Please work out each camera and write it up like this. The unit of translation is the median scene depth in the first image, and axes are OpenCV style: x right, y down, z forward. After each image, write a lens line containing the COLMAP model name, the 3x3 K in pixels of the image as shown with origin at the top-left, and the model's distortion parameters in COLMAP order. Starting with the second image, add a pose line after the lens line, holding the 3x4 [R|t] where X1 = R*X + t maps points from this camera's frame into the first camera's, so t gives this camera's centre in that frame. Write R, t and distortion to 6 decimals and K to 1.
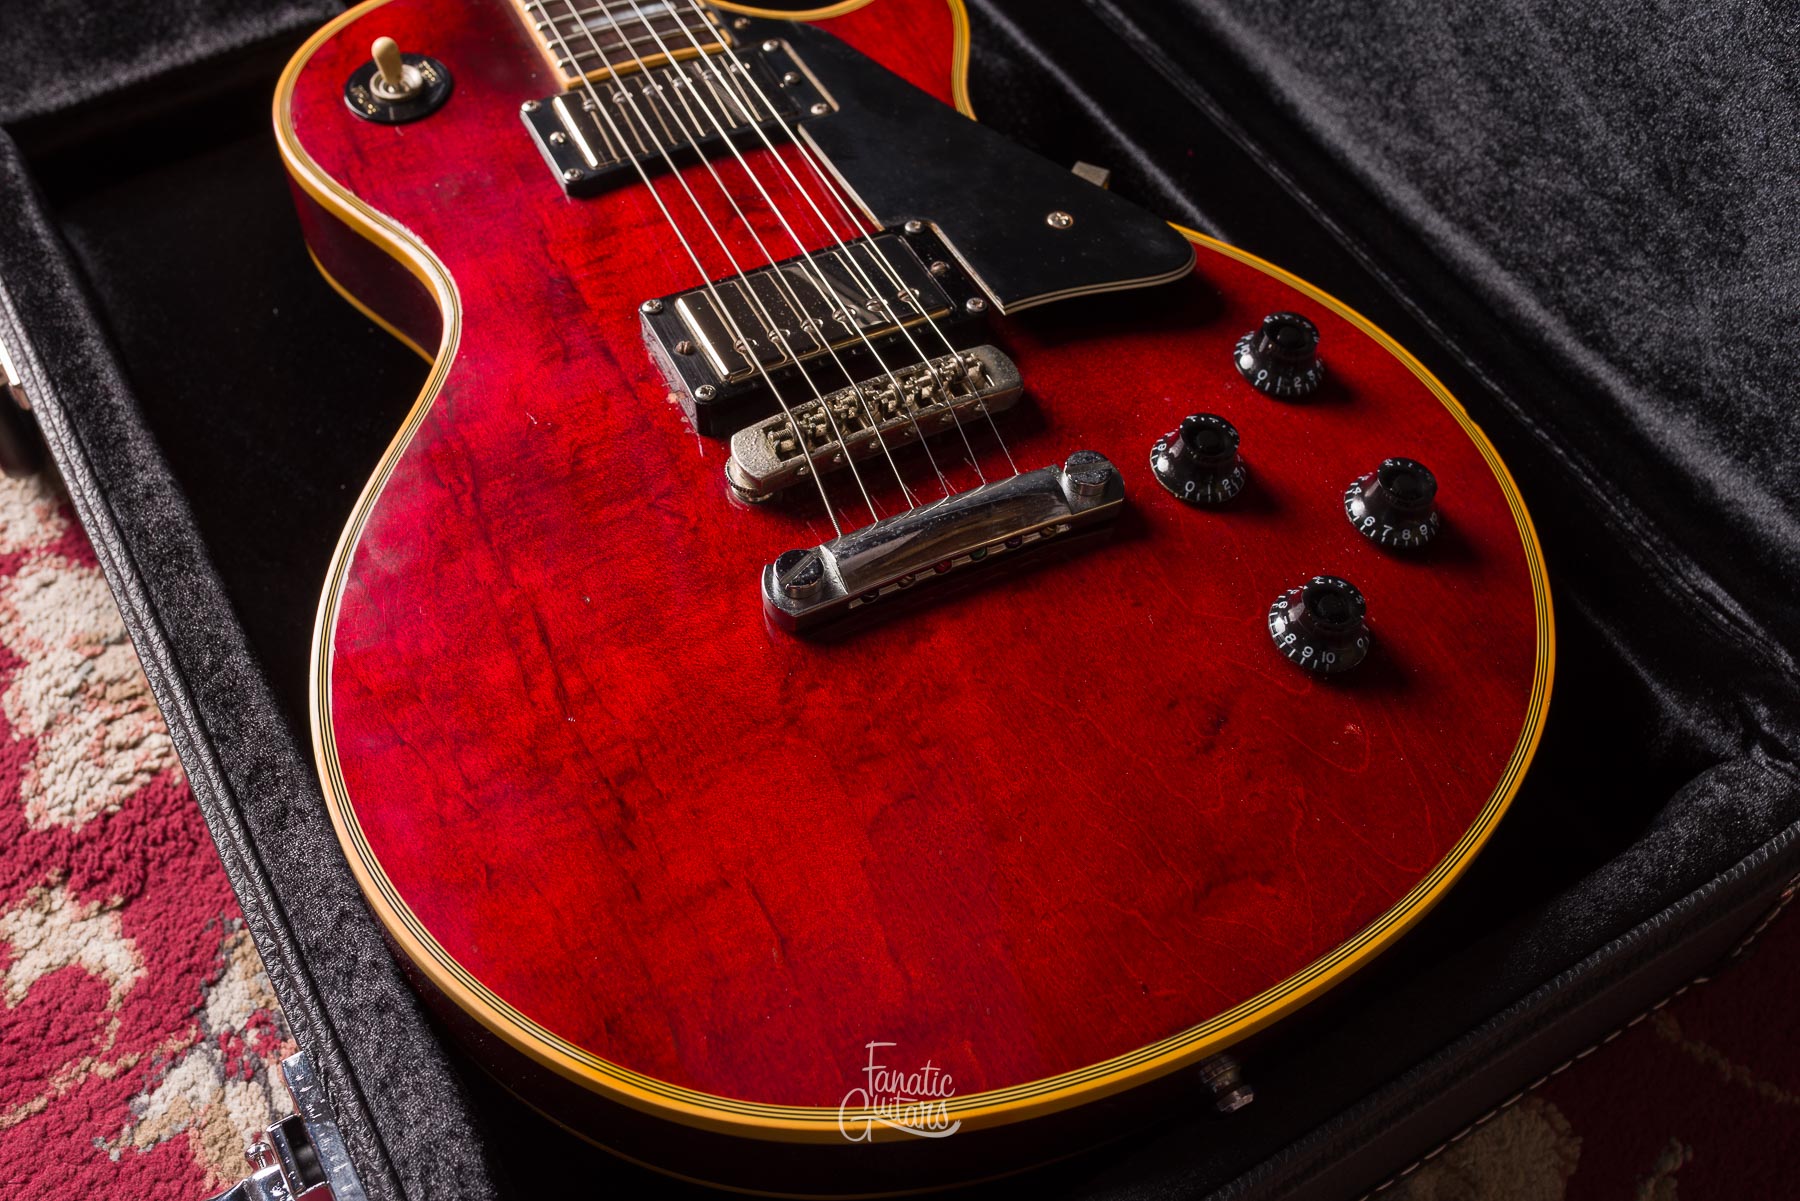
lens RADIAL K [[1764.0, 0, 900.0], [0, 1764.0, 600.5], [0, 0, 1]] dist [-0.001330, 0.000915]
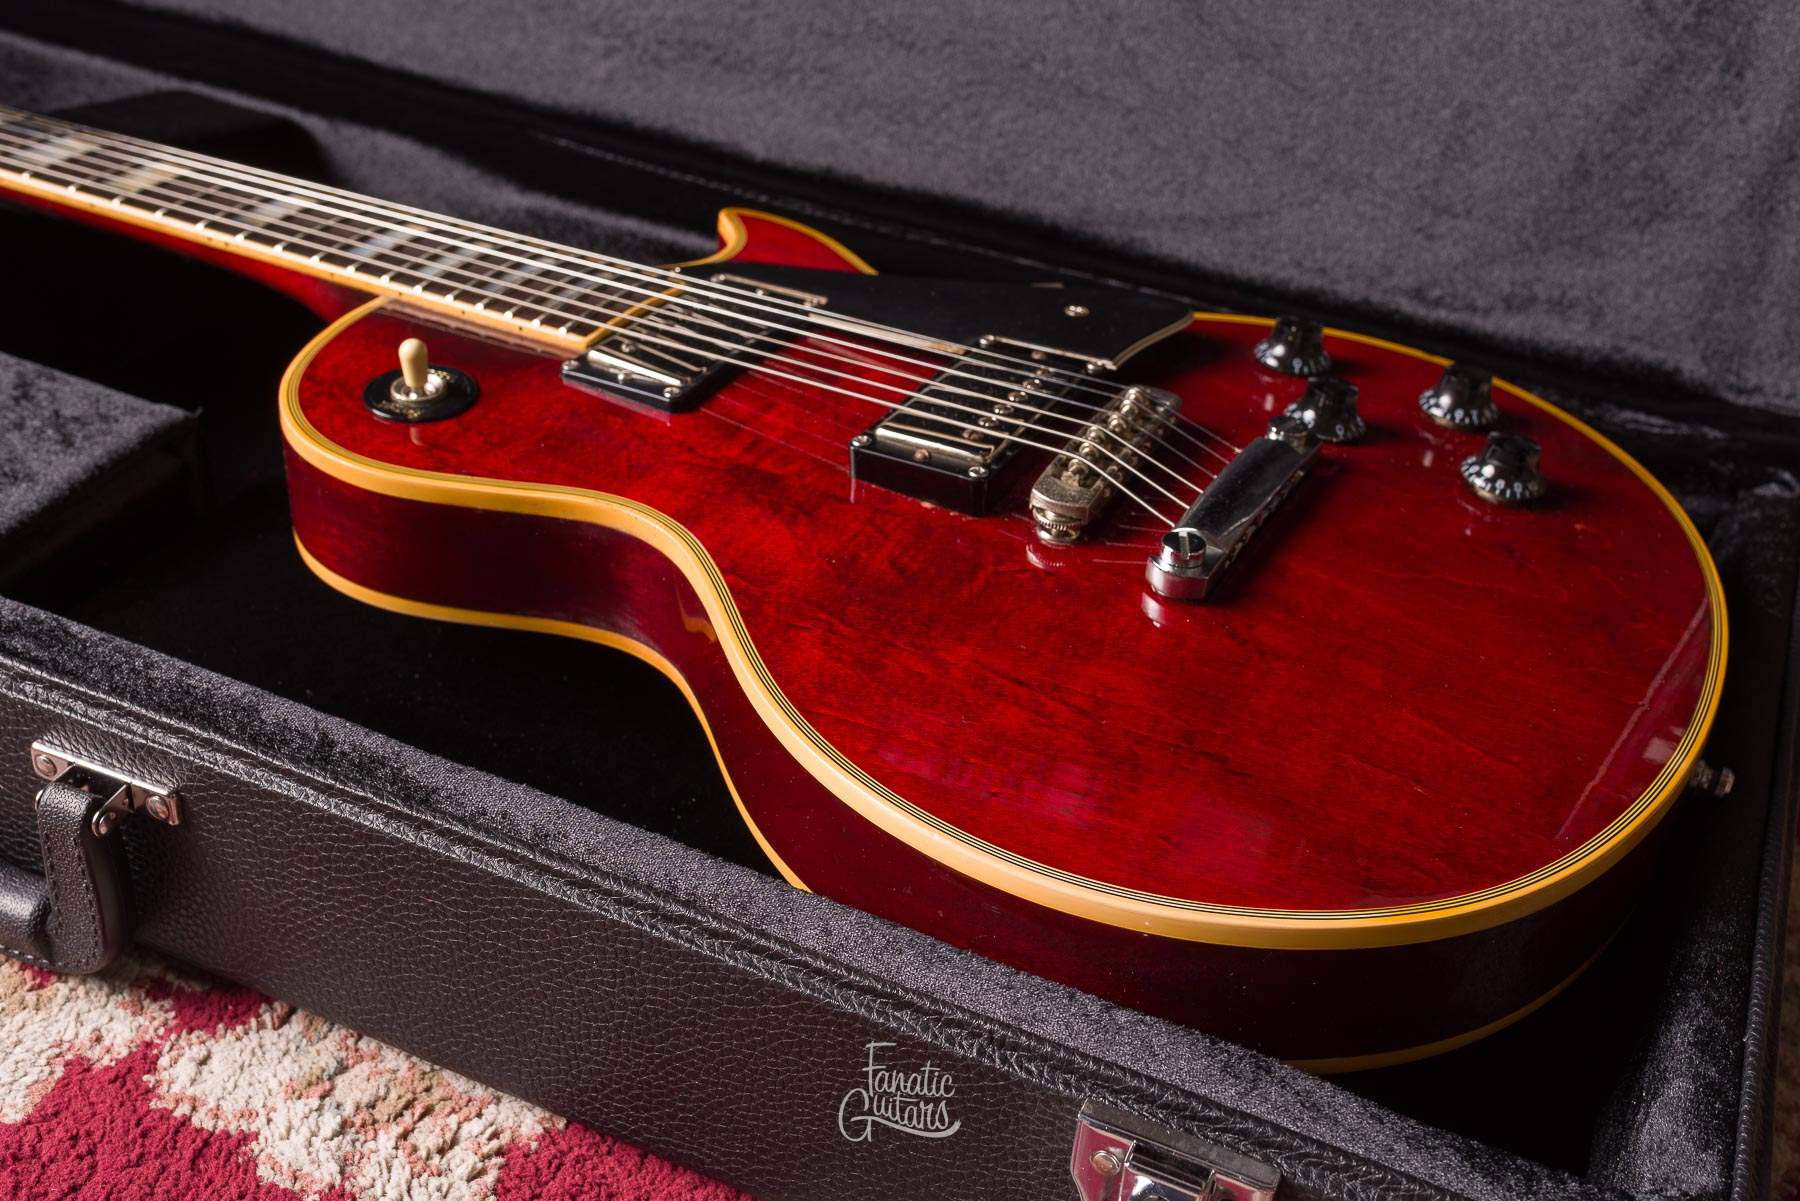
lens RADIAL K [[1940.2, 0, 1000.5], [0, 1940.2, 629.4], [0, 0, 1]] dist [-0.004477, 0.005033]
pose [[0.800571, -0.322910, 0.504792, -0.677295], [0.454996, 0.875746, -0.161393, 0.149885], [-0.389954, 0.358885, 0.848020, 0.036831]]
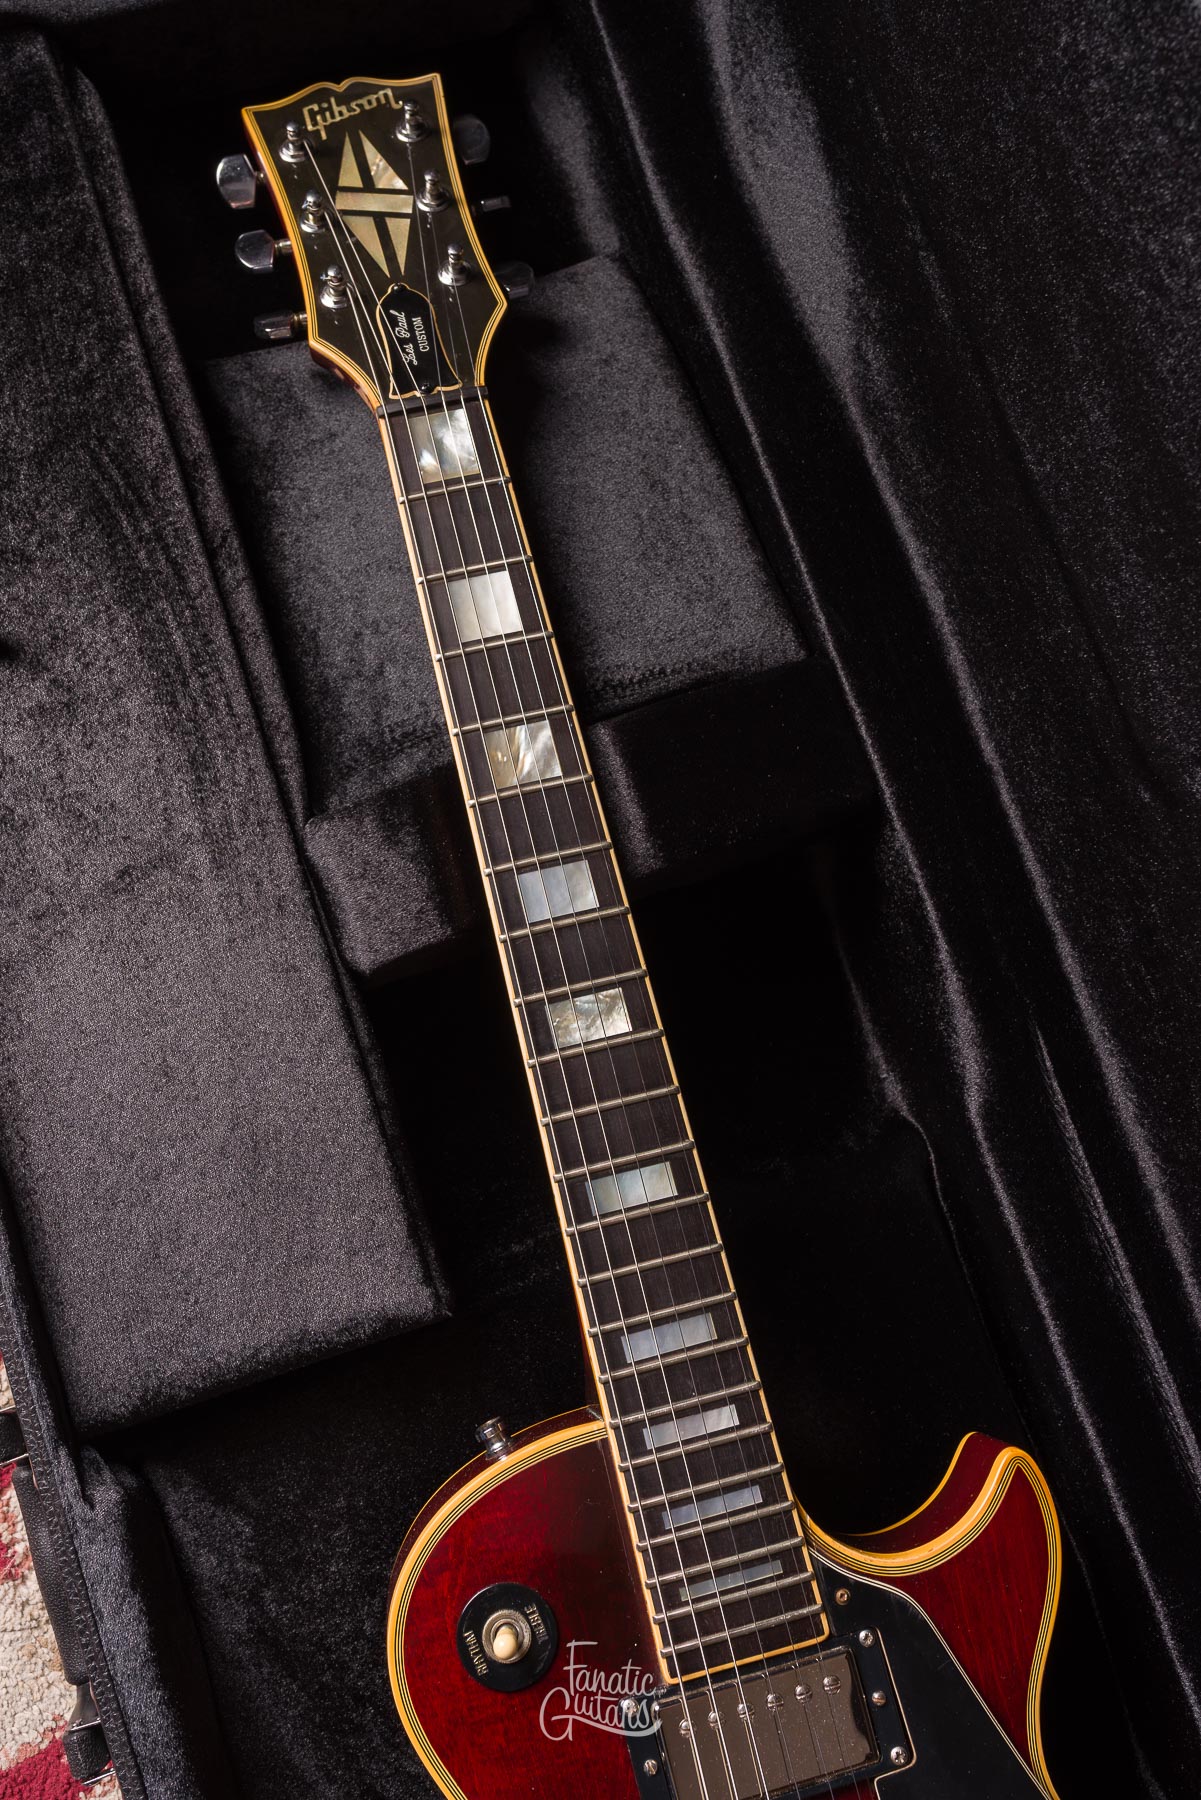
lens RADIAL K [[1888.1, 0, 551.2], [0, 1888.1, 836.8], [0, 0, 1]] dist [-0.003869, 0.000293]
pose [[0.975884, 0.217595, -0.017426, -0.383407], [-0.192999, 0.897357, 0.396866, -1.300489], [0.101994, -0.383931, 0.917711, 0.181043]]
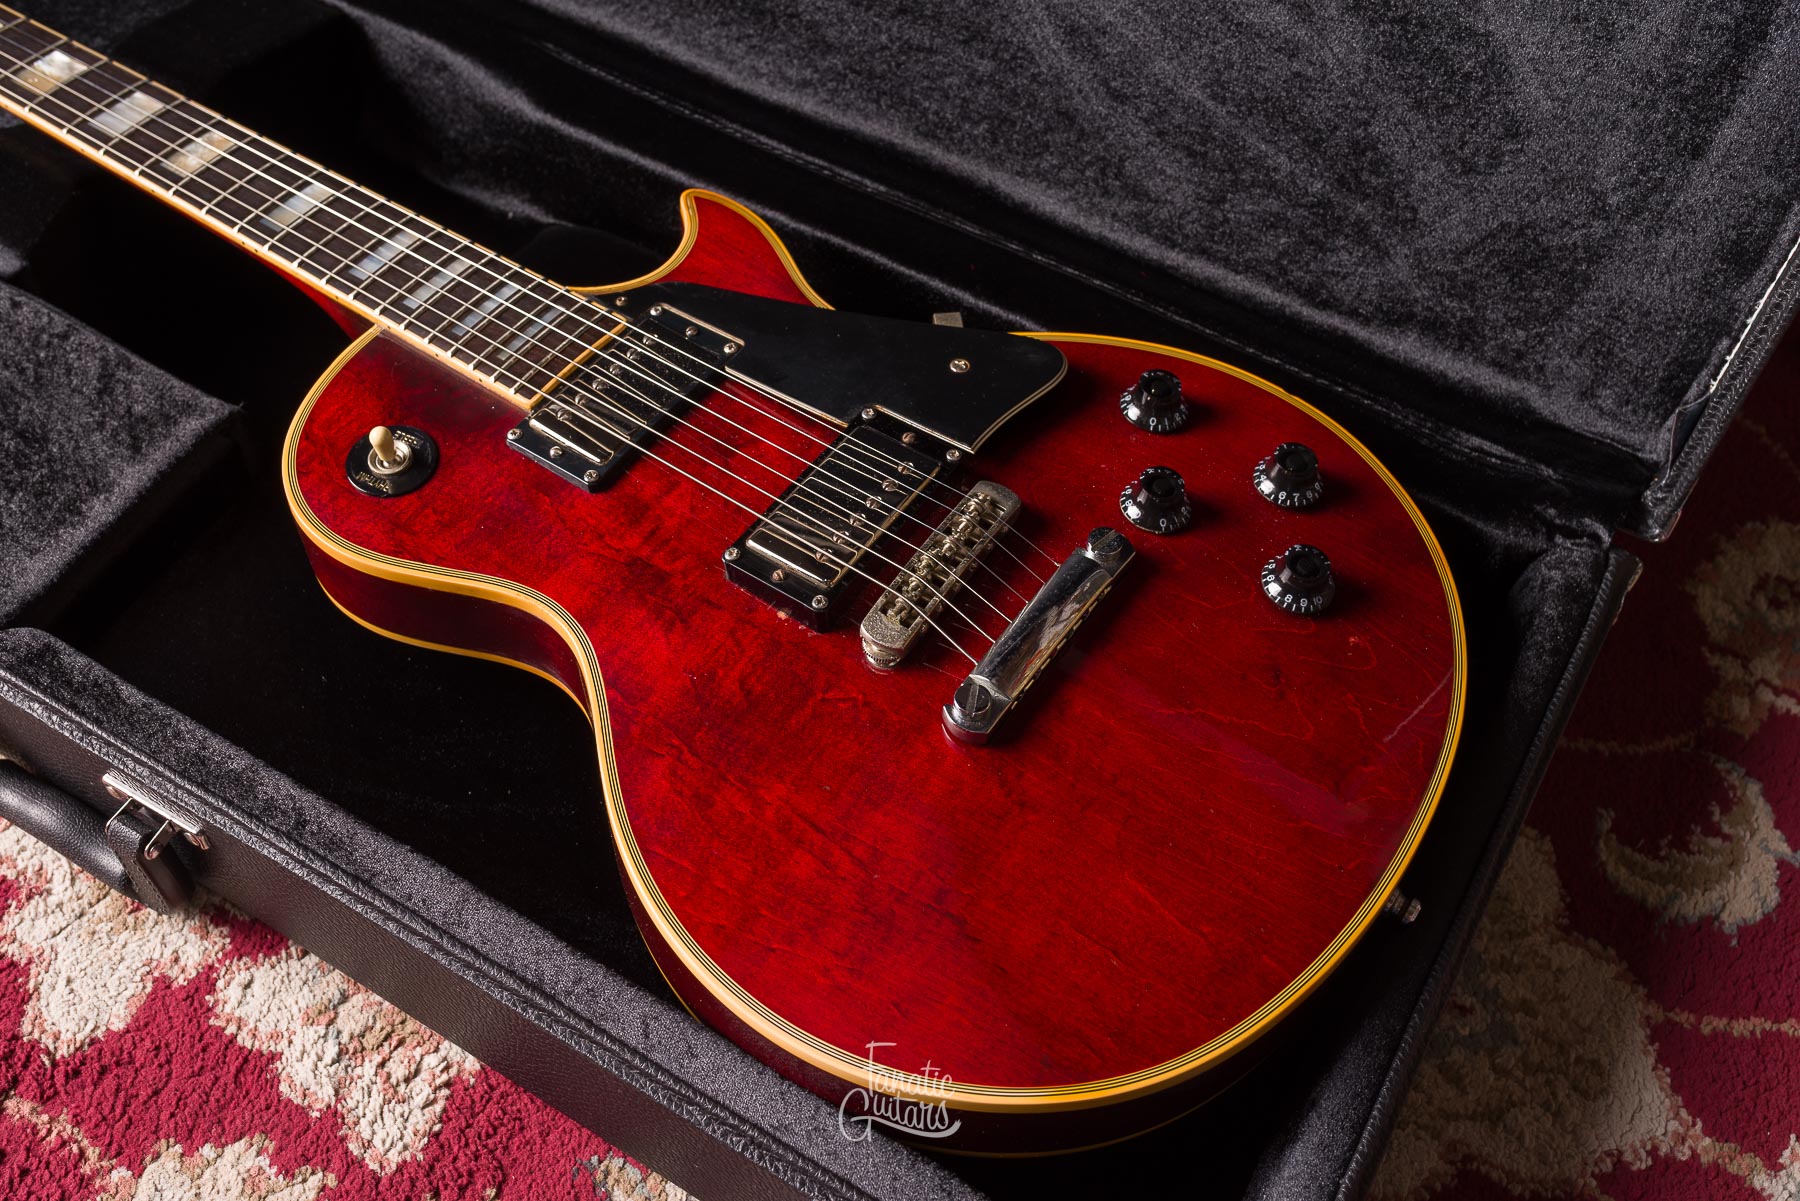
lens RADIAL K [[1735.1, 0, 900.0], [0, 1735.1, 600.5], [0, 0, 1]] dist [-0.003015, 0.003629]
pose [[0.879629, -0.398228, 0.260129, -0.362996], [0.393162, 0.916518, 0.073607, -0.177634], [-0.267725, 0.037526, 0.962764, -0.211565]]
